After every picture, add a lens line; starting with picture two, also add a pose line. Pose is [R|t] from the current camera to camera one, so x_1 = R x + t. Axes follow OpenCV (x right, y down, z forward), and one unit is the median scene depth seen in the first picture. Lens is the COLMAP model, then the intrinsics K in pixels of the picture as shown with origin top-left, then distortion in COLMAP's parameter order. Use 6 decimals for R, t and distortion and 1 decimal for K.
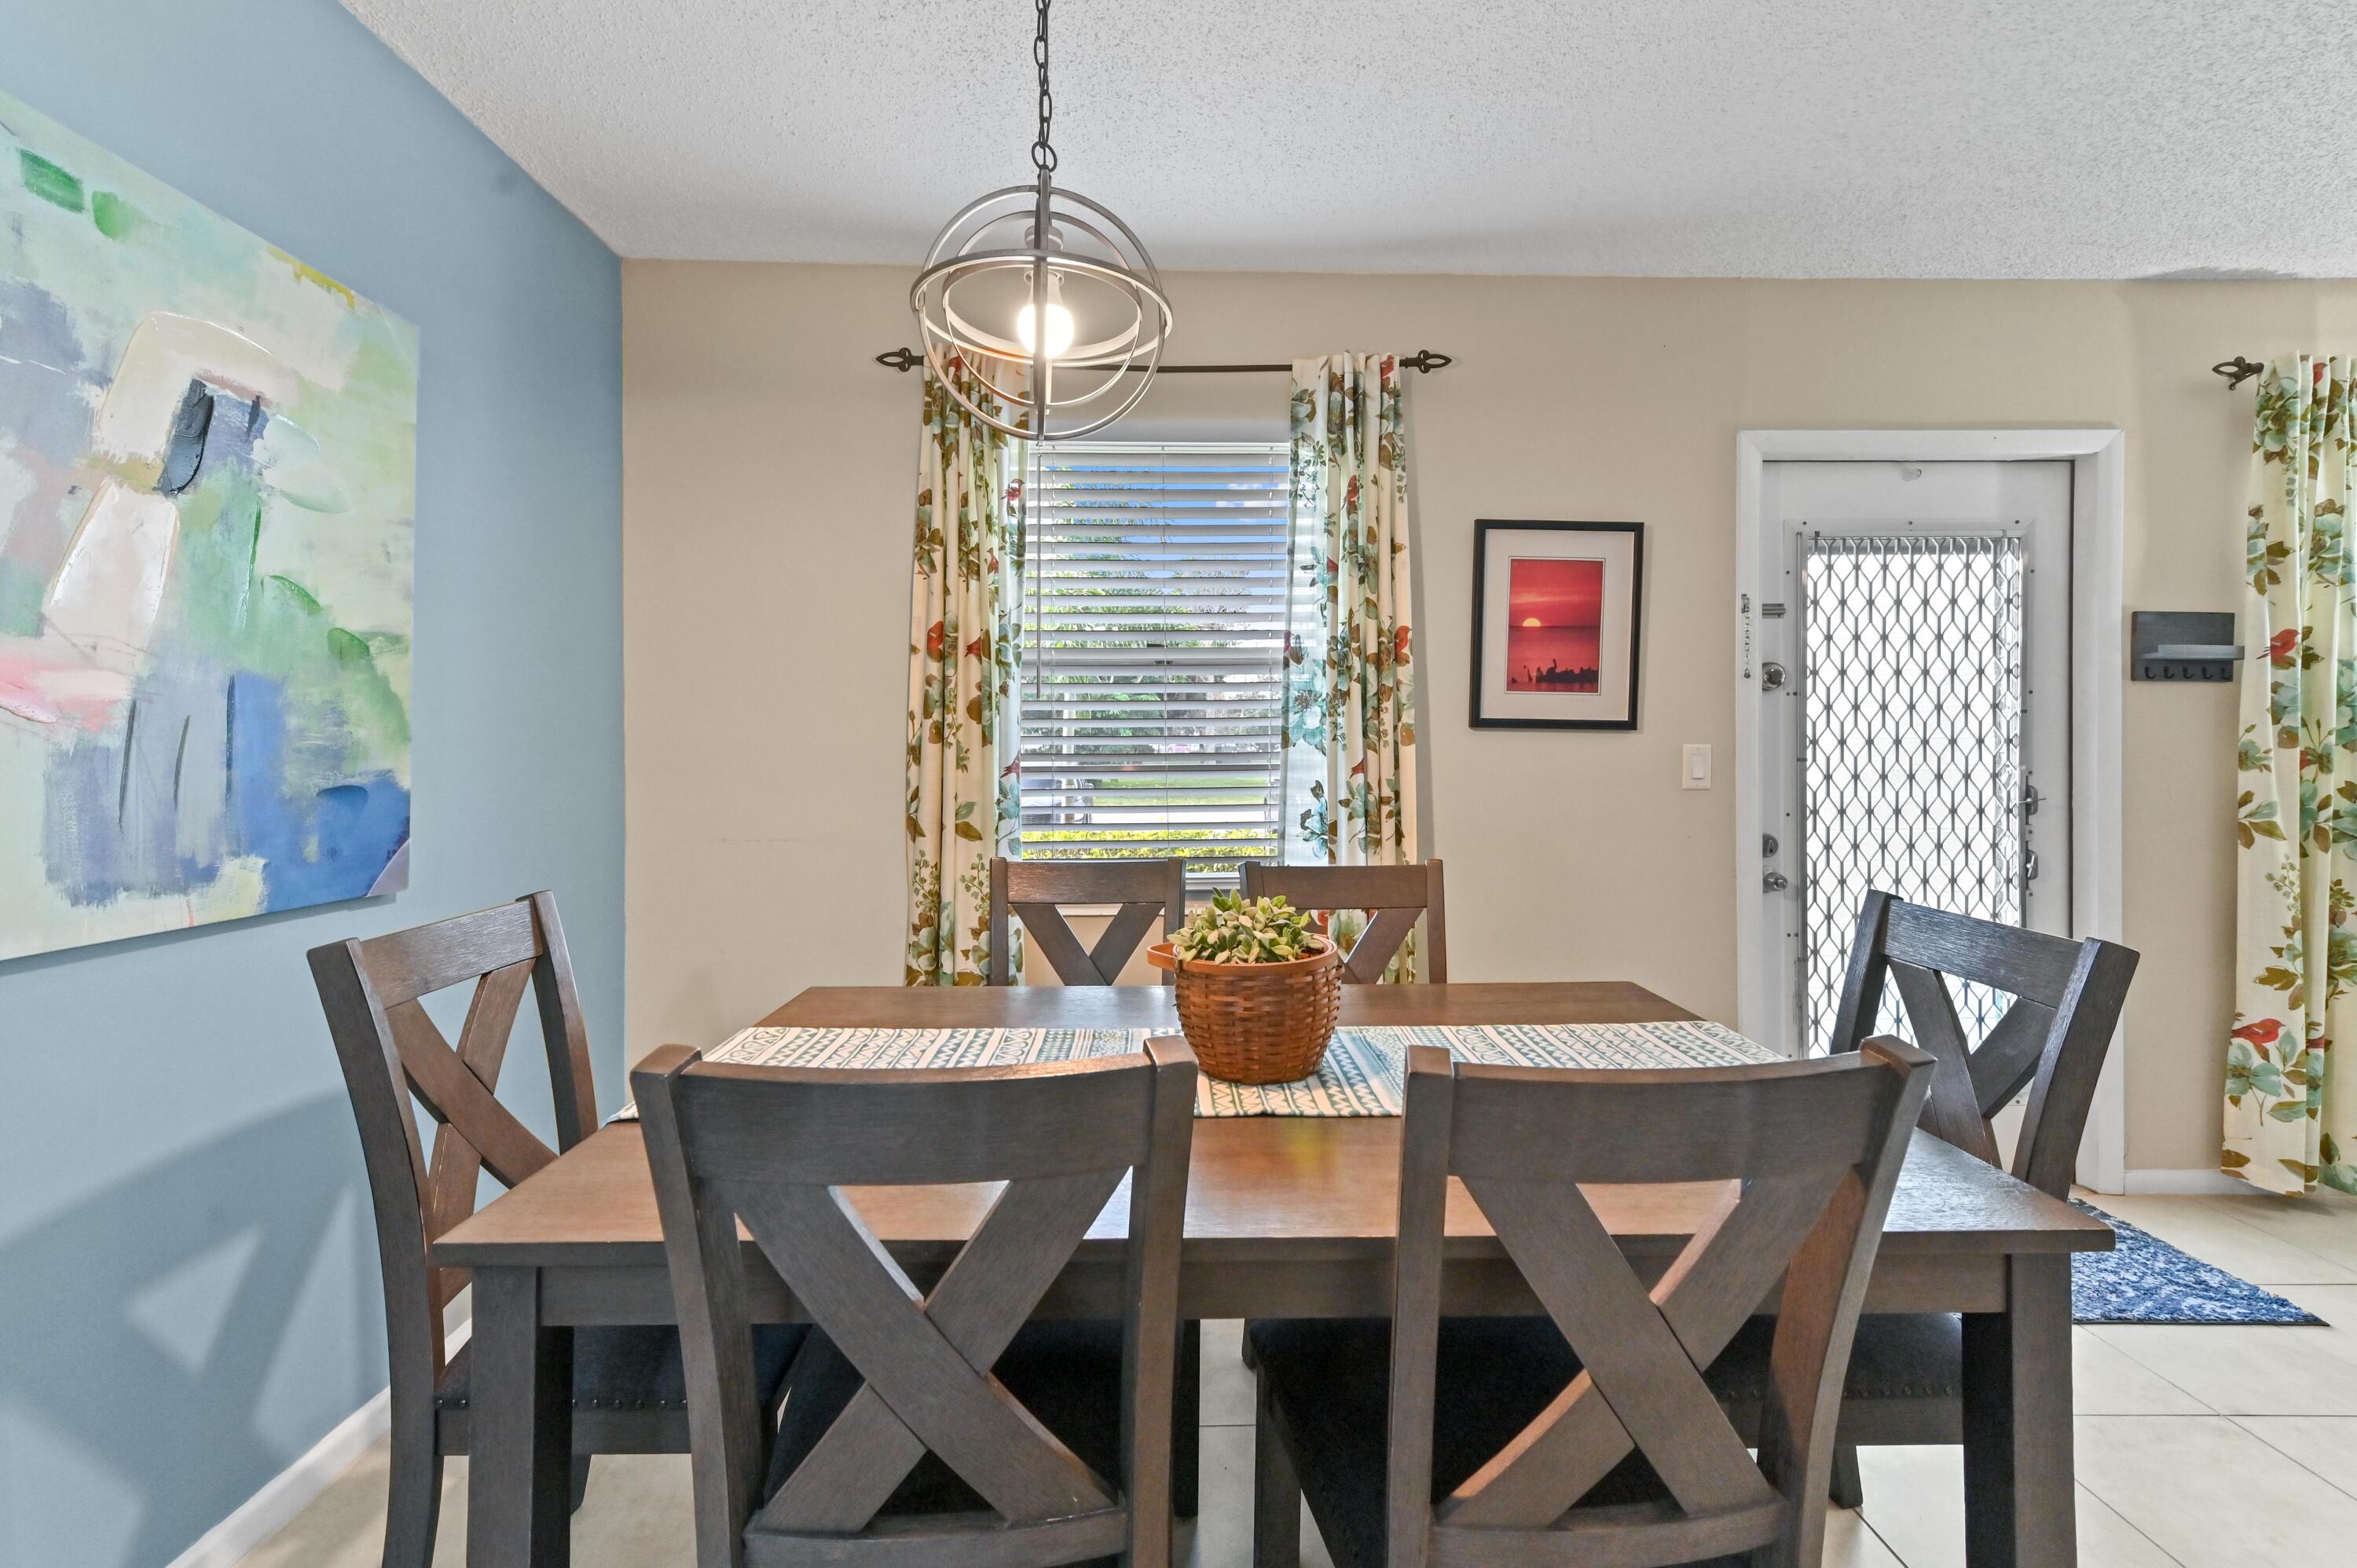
lens RADIAL K [[939.0, 0, 1185.1], [0, 939.0, 741.4], [0, 0, 1]] dist [0.012039, -0.000247]
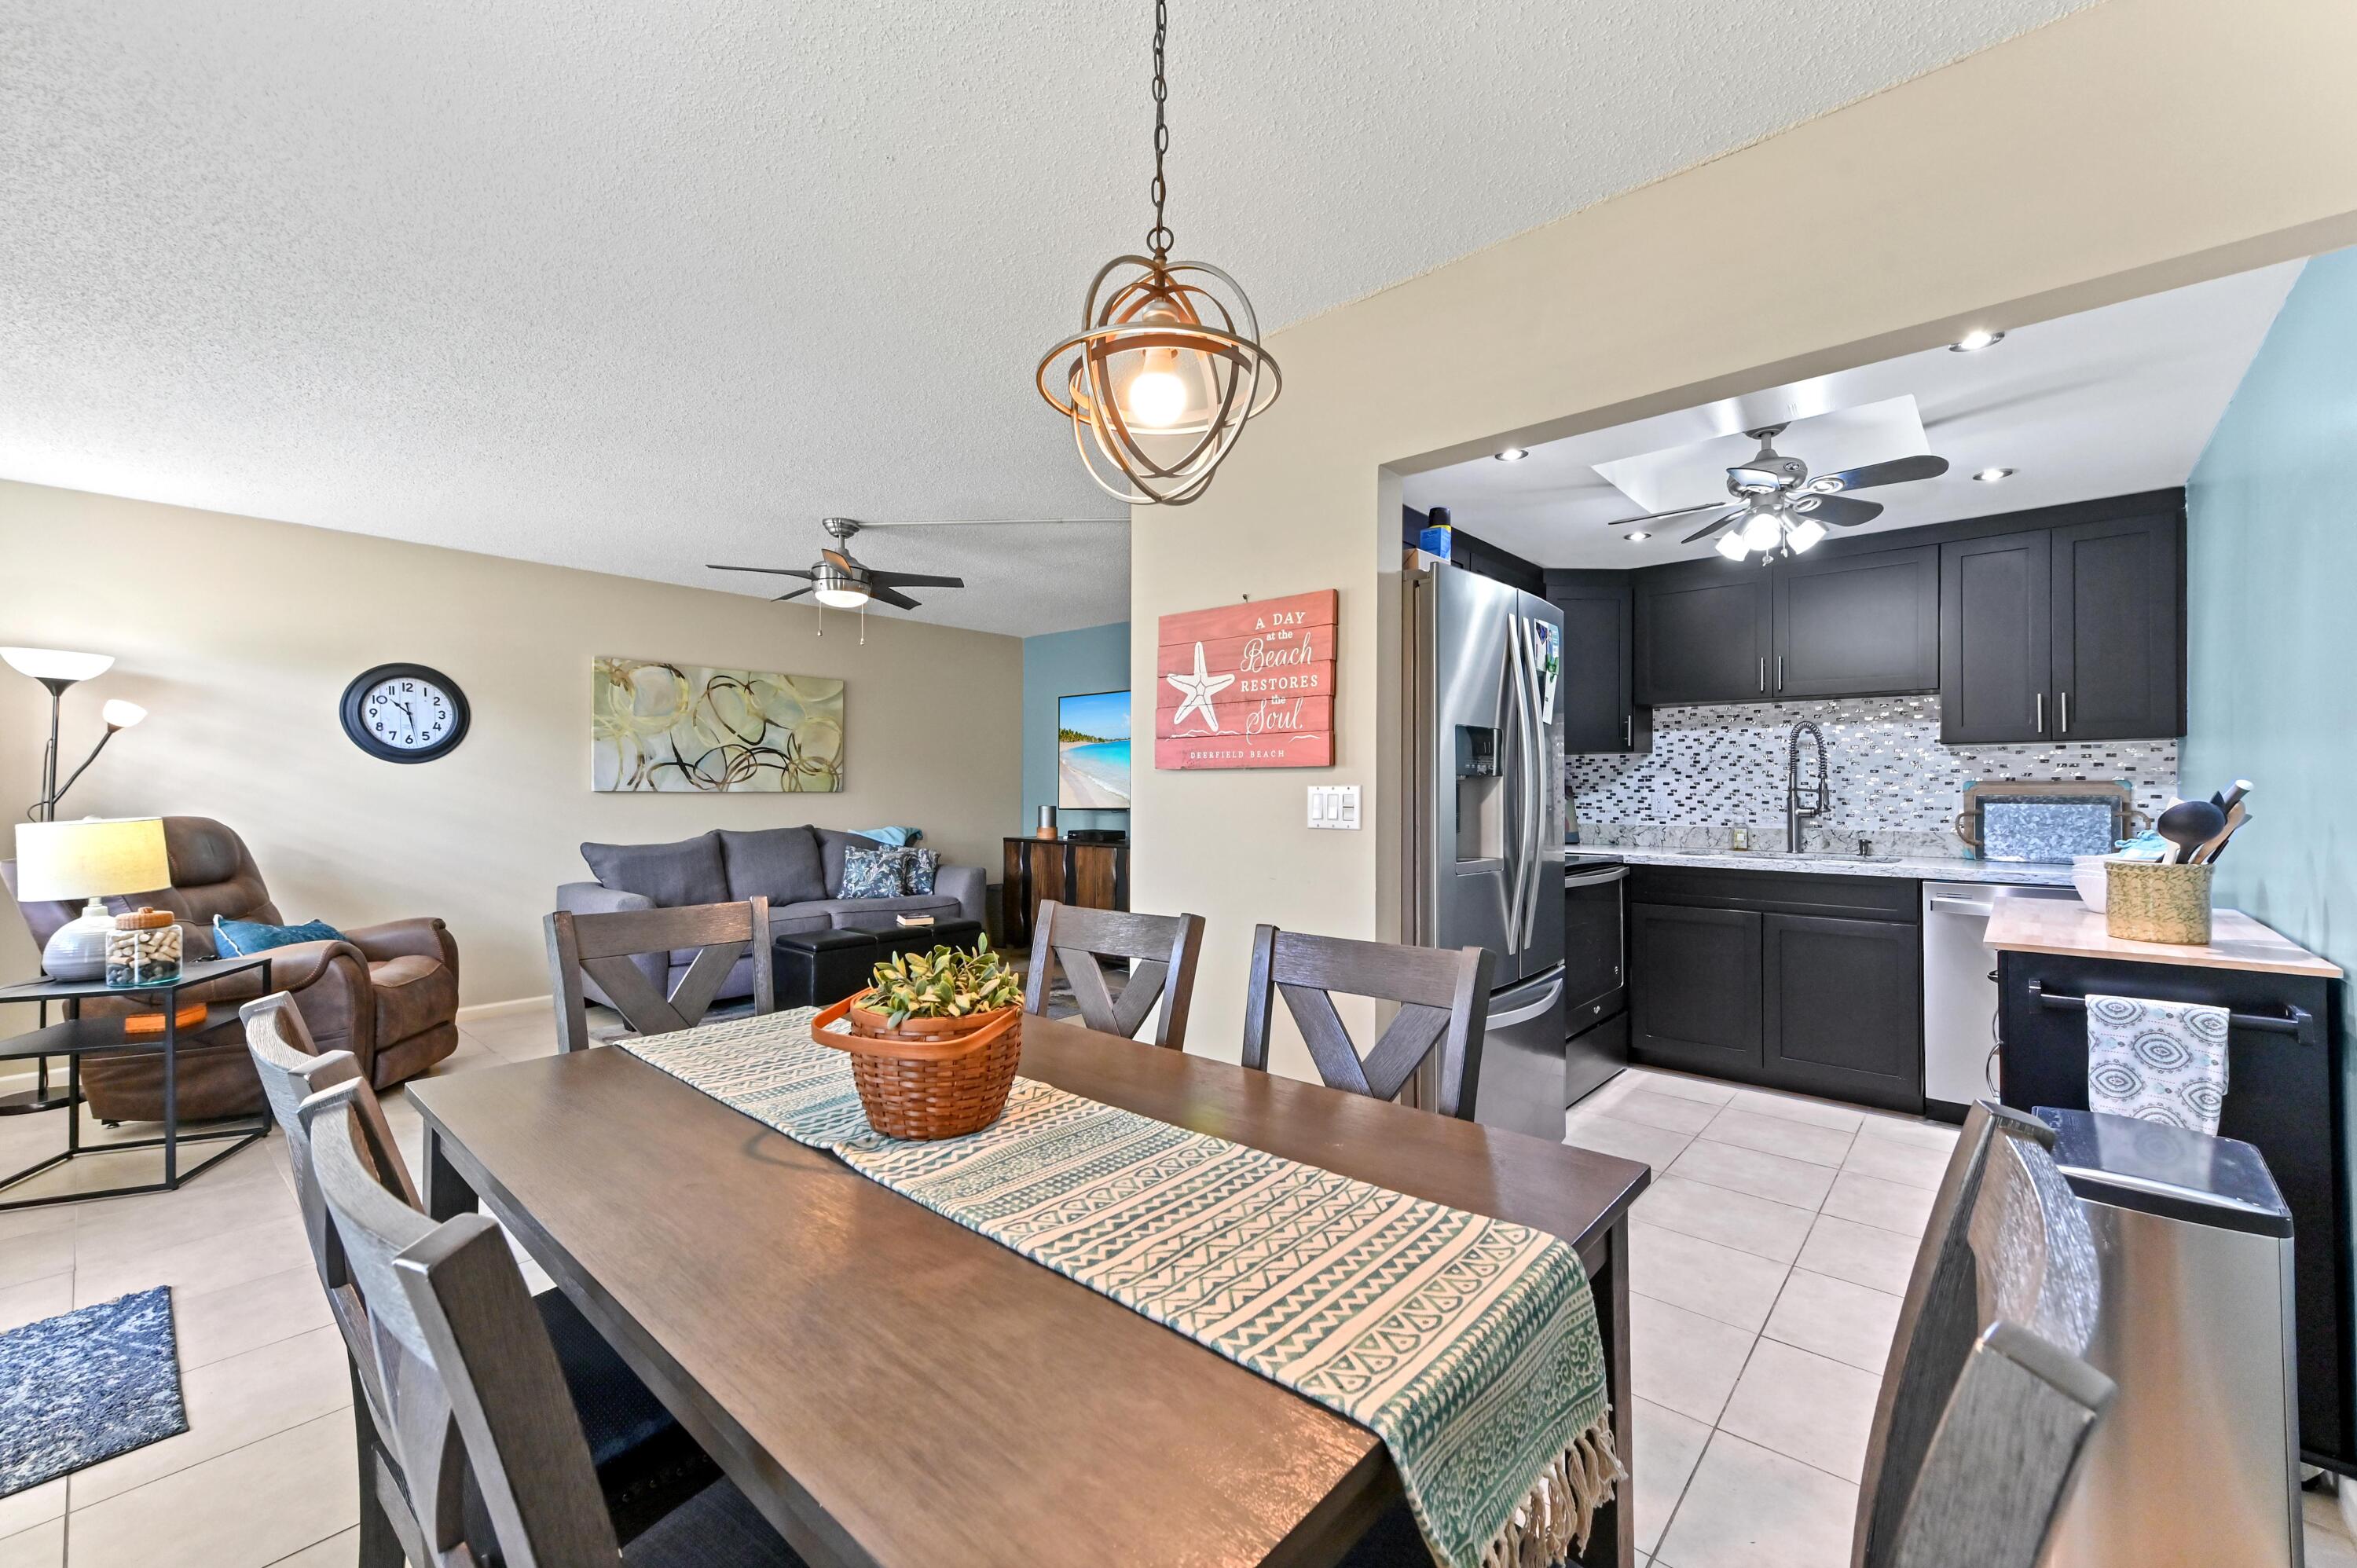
lens RADIAL K [[944.1, 0, 1185.6], [0, 944.1, 785.6], [0, 0, 1]] dist [0.016399, 0.000336]
pose [[-0.738402, 0.004081, 0.674348, -0.425371], [0.002140, 0.999991, -0.003709, 0.002319], [-0.674357, -0.001295, -0.738404, 0.840148]]
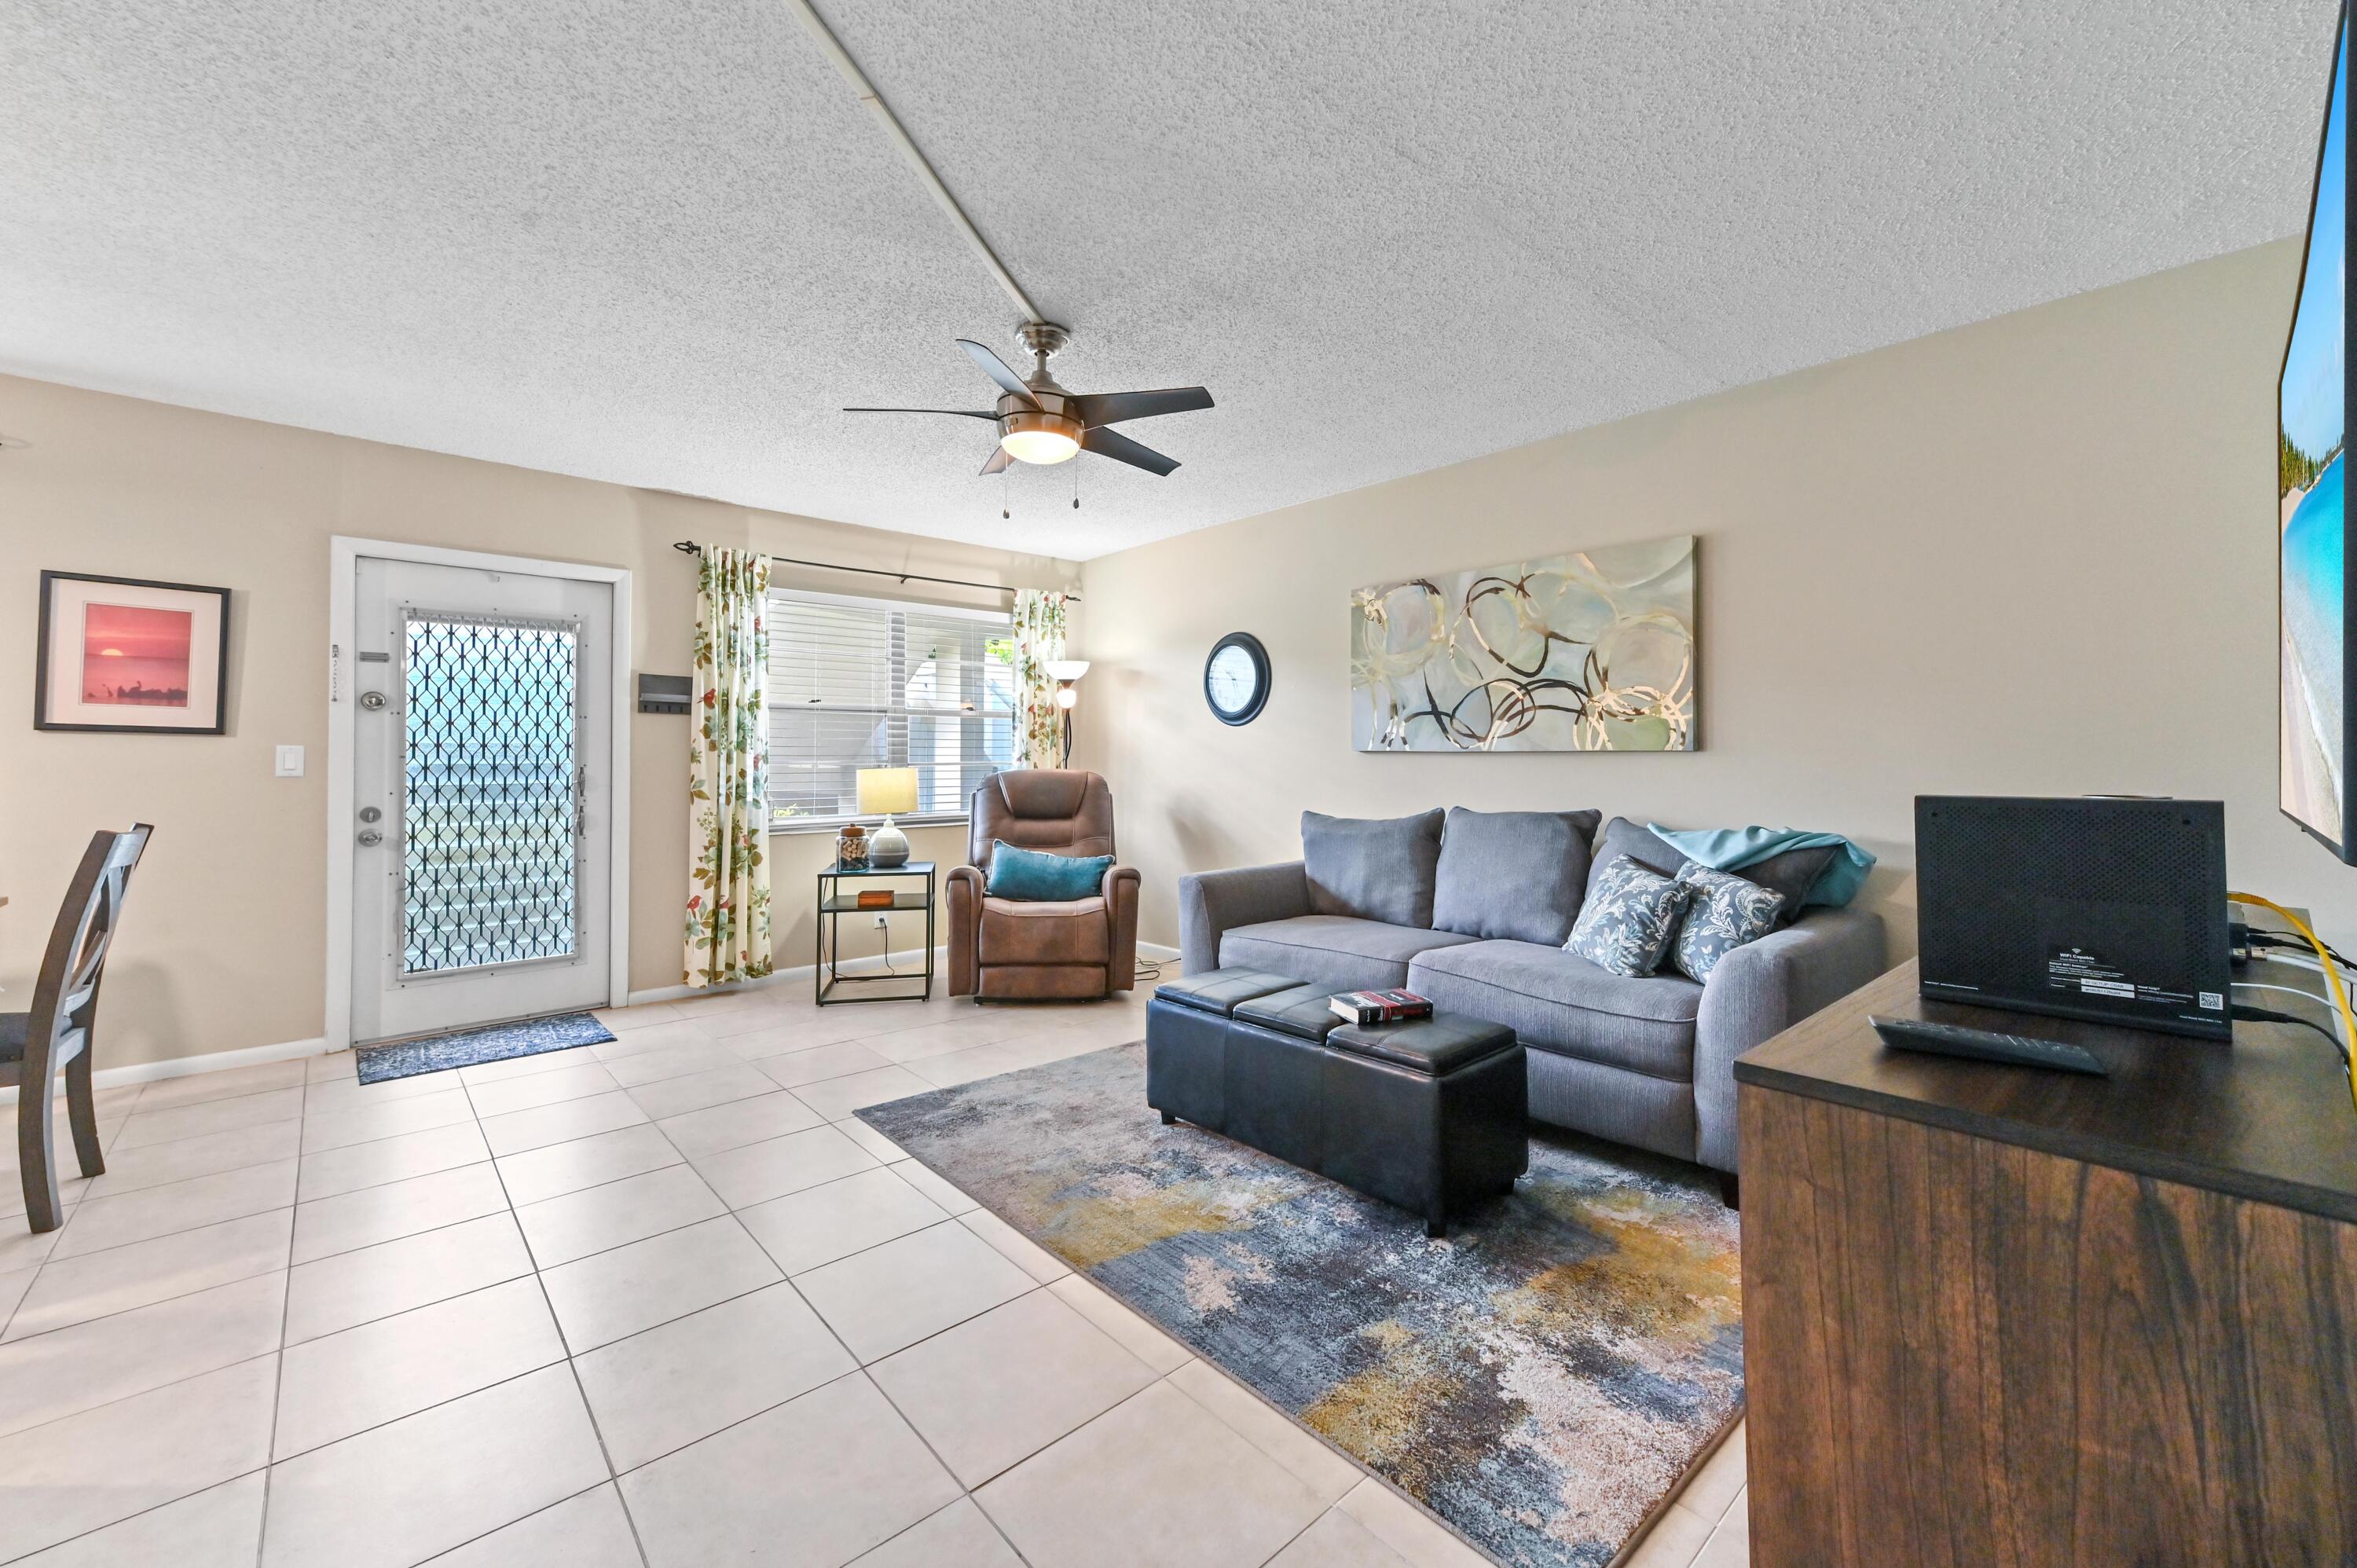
lens RADIAL K [[939.0, 0, 1185.1], [0, 939.0, 741.4], [0, 0, 1]] dist [0.012039, -0.000247]
pose [[0.756541, 0.016320, 0.653743, 0.651499], [-0.002916, 0.999763, -0.021584, 0.025416], [-0.653940, 0.014423, 0.756409, -1.035335]]
